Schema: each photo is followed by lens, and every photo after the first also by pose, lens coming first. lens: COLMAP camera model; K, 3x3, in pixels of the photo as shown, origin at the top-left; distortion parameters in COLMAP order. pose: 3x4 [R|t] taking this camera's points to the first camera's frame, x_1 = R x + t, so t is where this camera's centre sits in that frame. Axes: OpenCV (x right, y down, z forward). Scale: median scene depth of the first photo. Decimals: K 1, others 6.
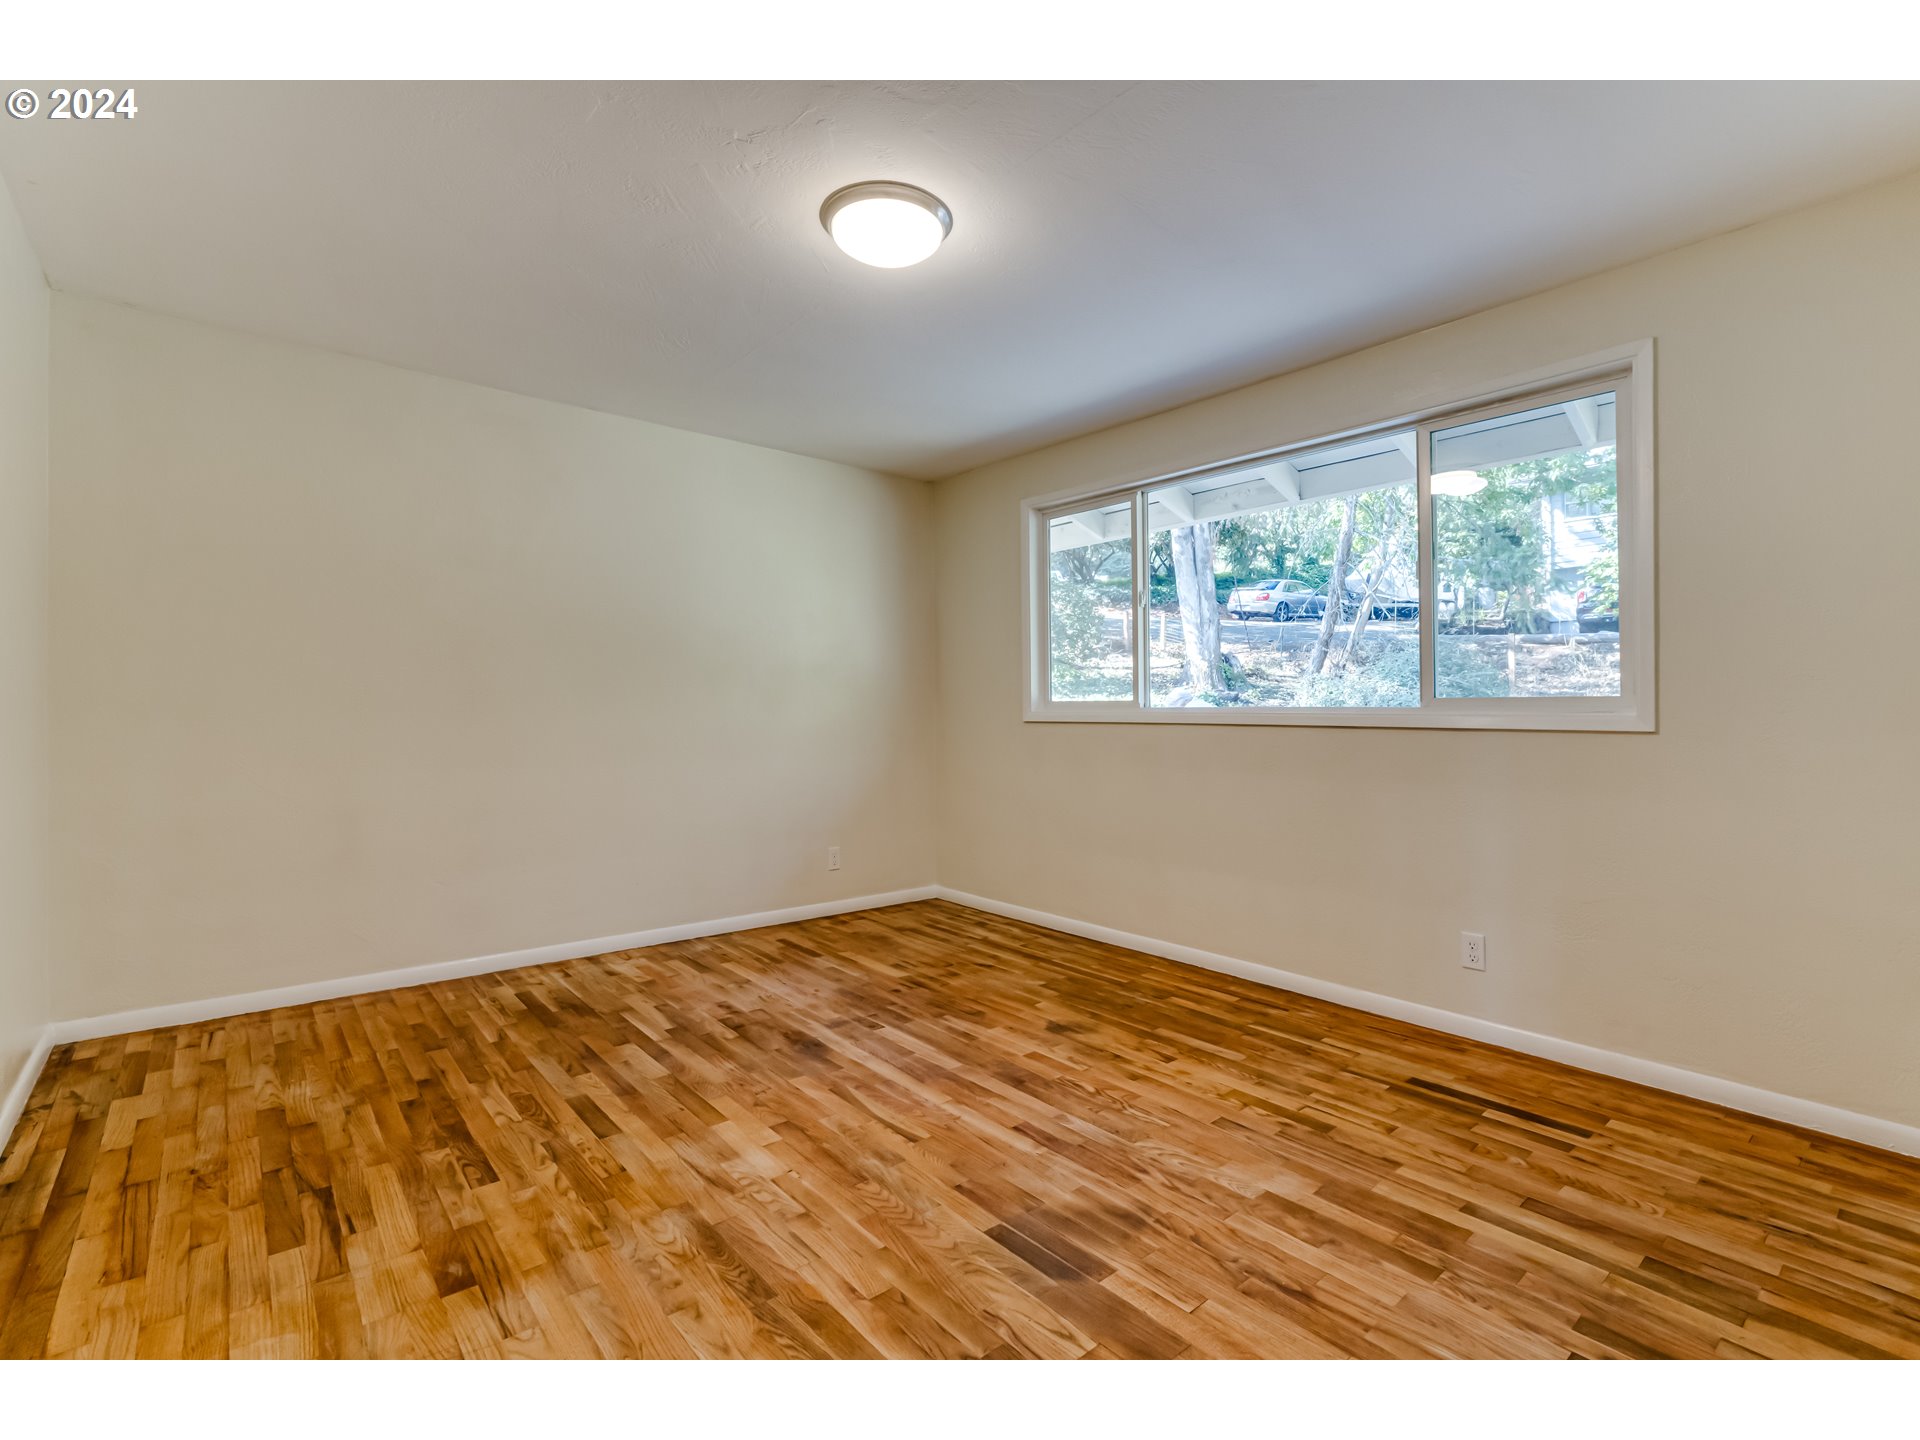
lens RADIAL K [[870.6, 0, 962.9], [0, 870.6, 711.8], [0, 0, 1]] dist [-0.002764, 0.000288]
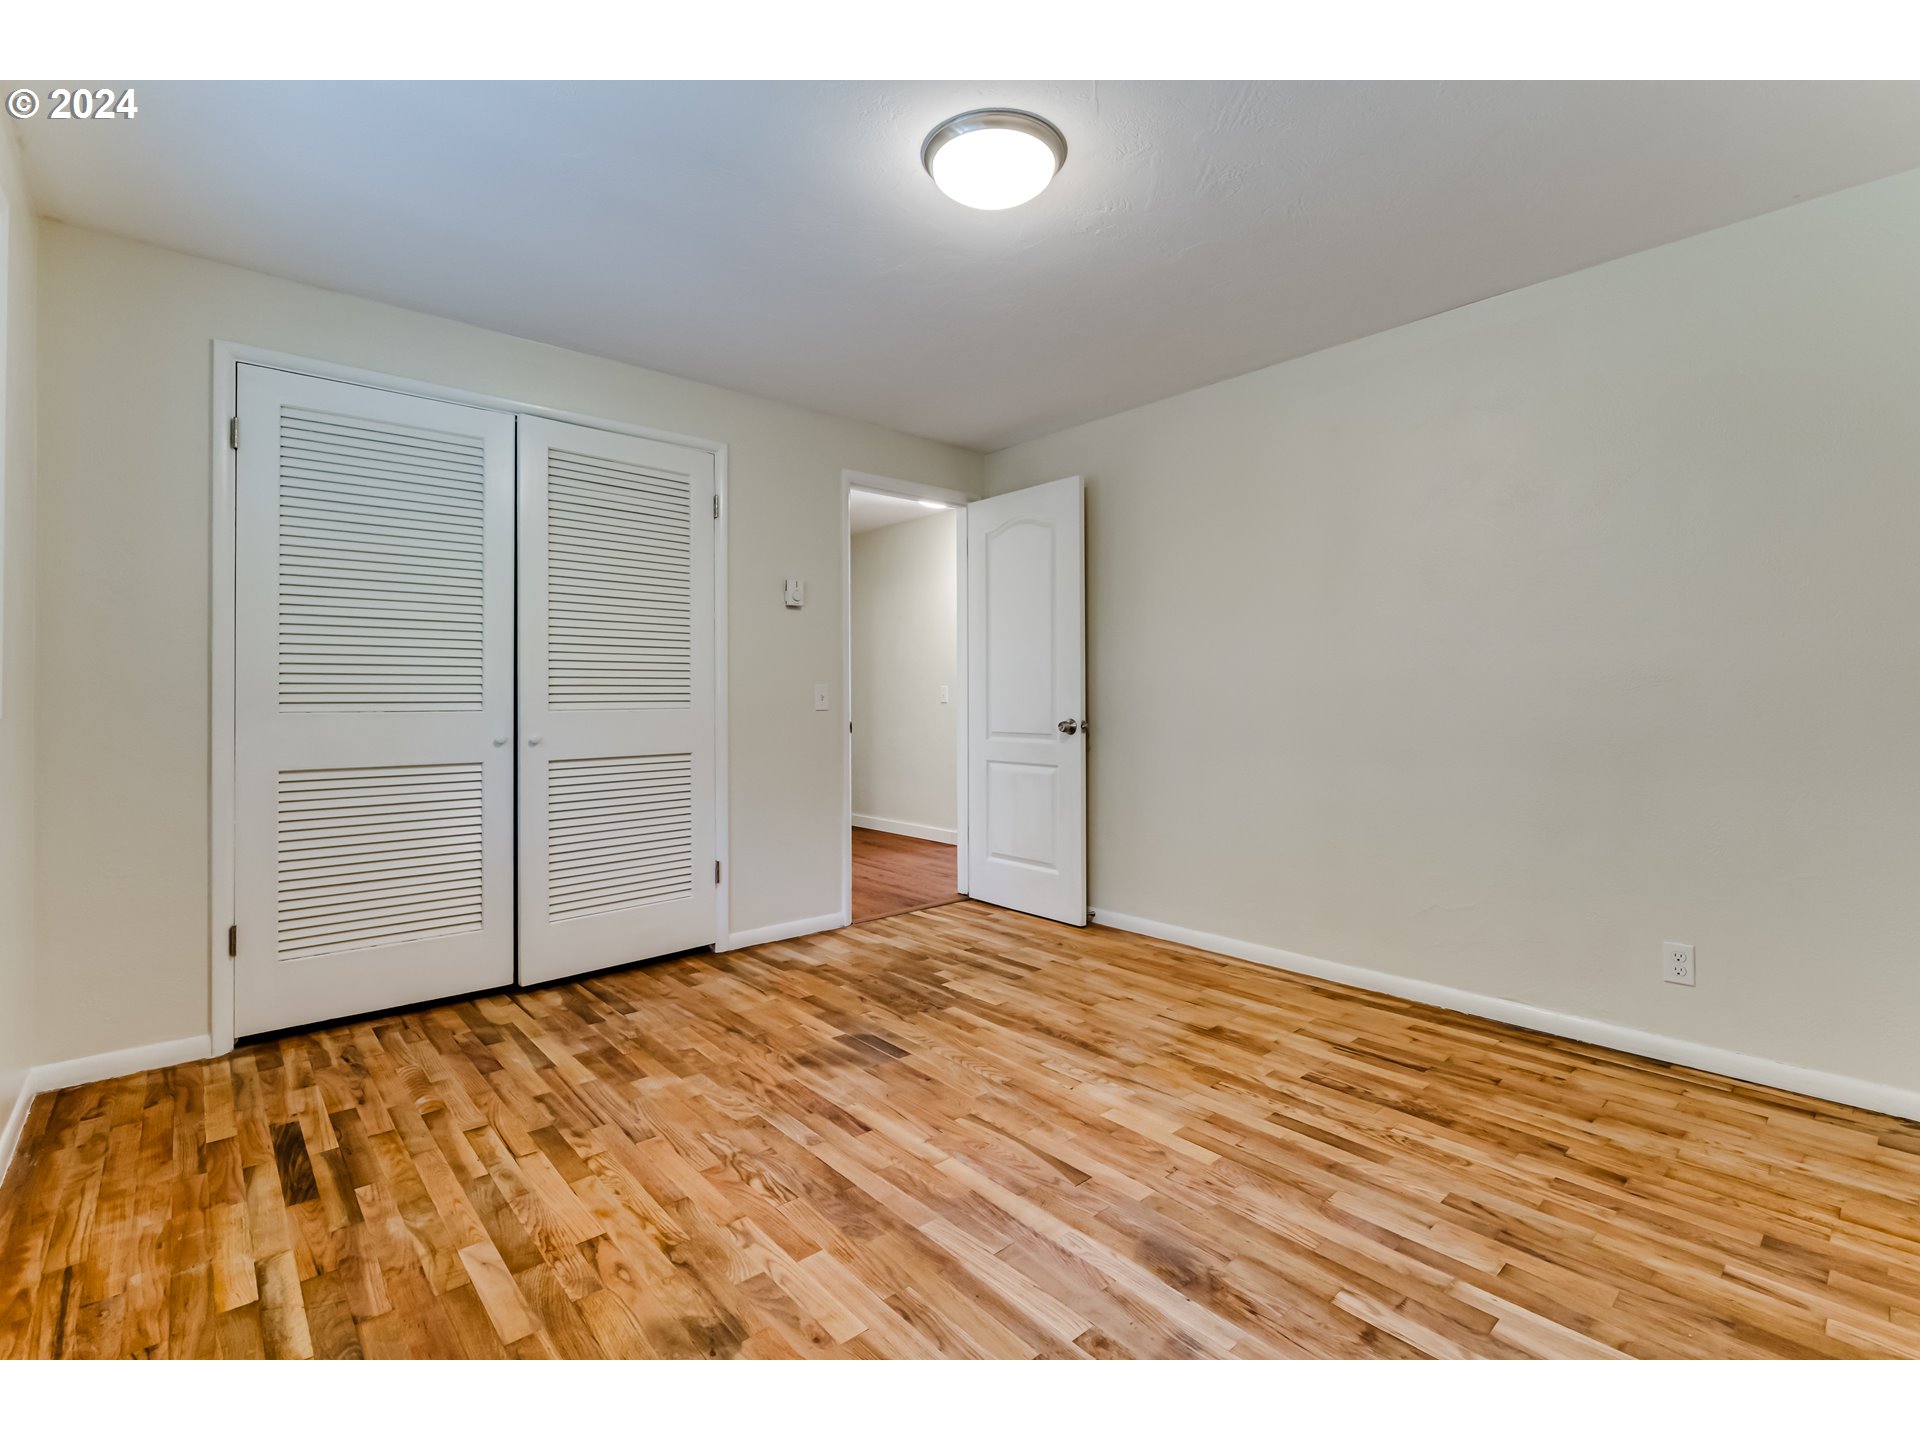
lens RADIAL K [[876.9, 0, 960.3], [0, 876.9, 696.7], [0, 0, 1]] dist [-0.015880, 0.008501]
pose [[-0.999735, -0.003030, -0.022805, -0.018368], [-0.002961, 0.999991, -0.003074, 0.003492], [0.022814, -0.003006, -0.999735, 1.975392]]
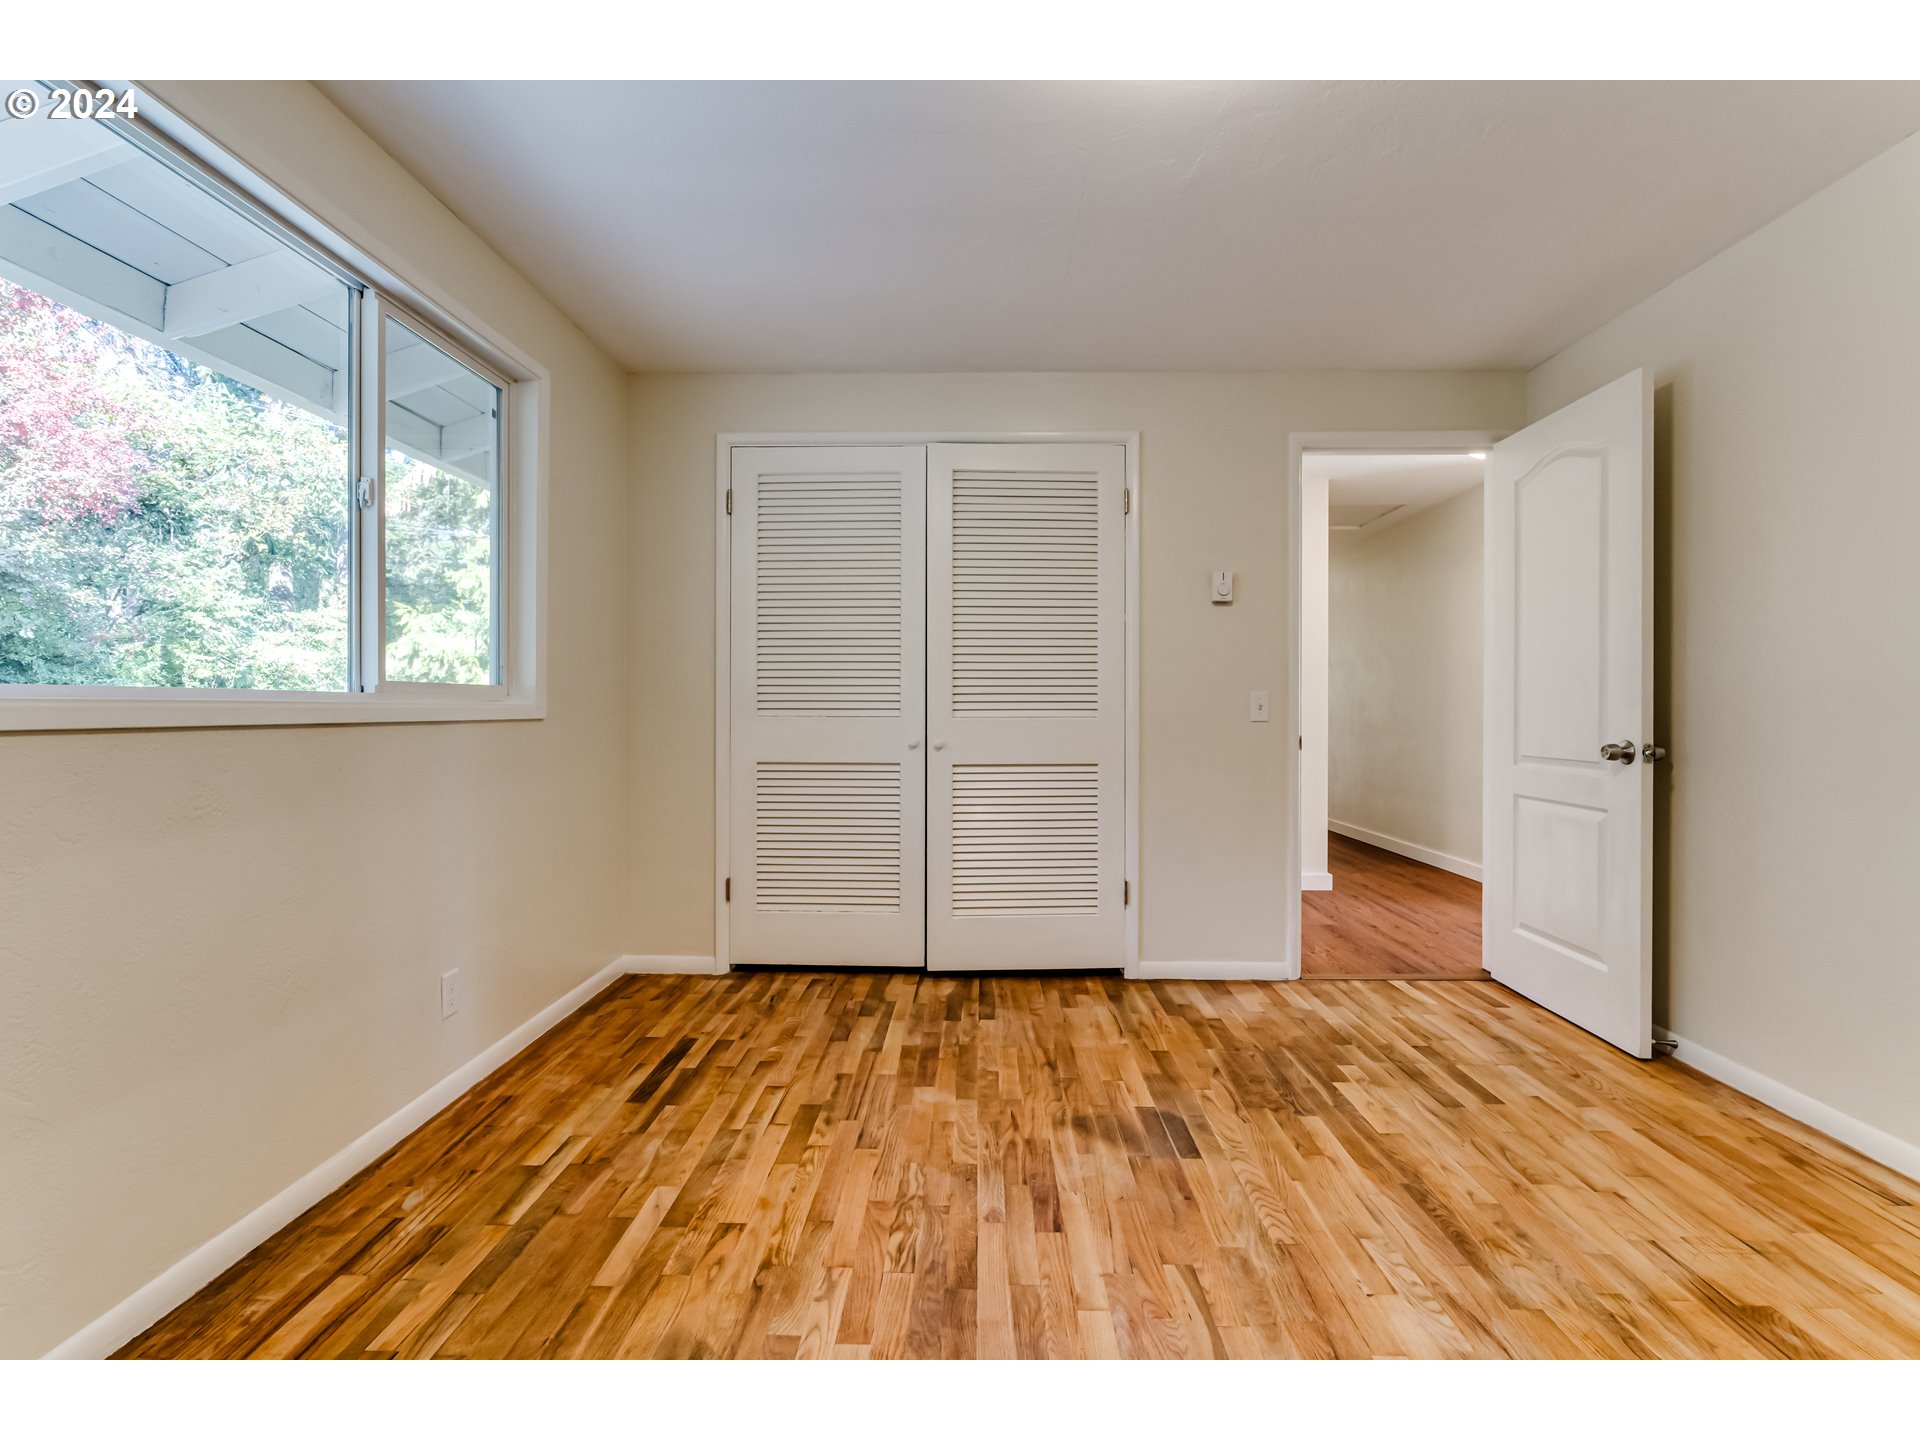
lens RADIAL K [[870.6, 0, 962.9], [0, 870.6, 711.8], [0, 0, 1]] dist [-0.002764, 0.000288]
pose [[-0.749326, -0.011304, 0.662104, -0.395236], [-0.007925, 0.999936, 0.008103, 0.001416], [-0.662153, 0.000824, -0.749368, 1.656576]]
